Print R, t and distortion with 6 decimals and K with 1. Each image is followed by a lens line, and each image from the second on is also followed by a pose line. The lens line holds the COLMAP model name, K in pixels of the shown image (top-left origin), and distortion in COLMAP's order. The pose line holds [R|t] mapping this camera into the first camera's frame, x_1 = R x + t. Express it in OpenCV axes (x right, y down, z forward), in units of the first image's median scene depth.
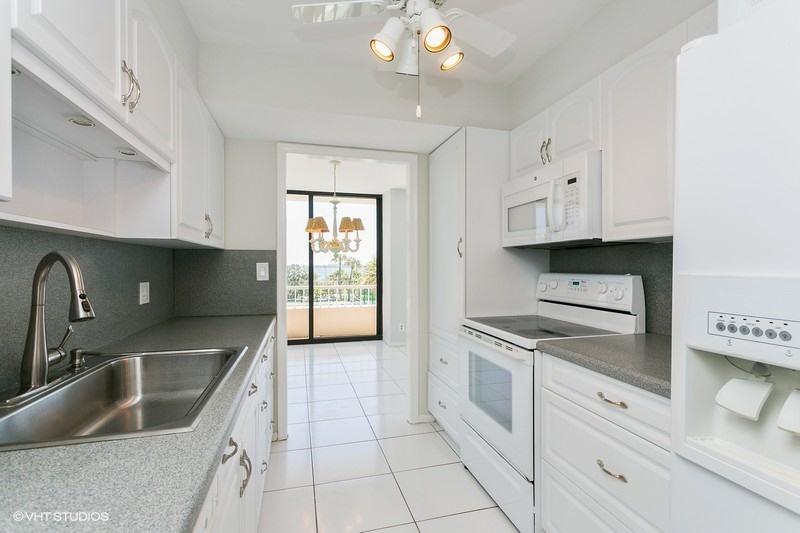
lens RADIAL K [[380.5, 0, 401.9], [0, 380.5, 266.9], [0, 0, 1]] dist [0.005057, 0.000364]
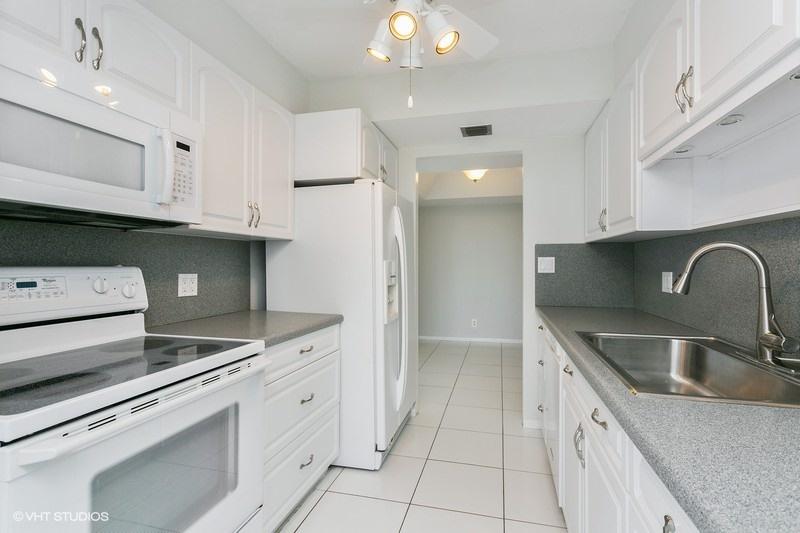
lens RADIAL K [[380.5, 0, 401.8], [0, 380.5, 266.7], [0, 0, 1]] dist [0.005057, 0.000364]
pose [[-0.867309, 0.001095, 0.497769, -0.321189], [0.004155, 0.999979, 0.005040, 0.019314], [-0.497753, 0.006440, -0.867295, 1.394049]]
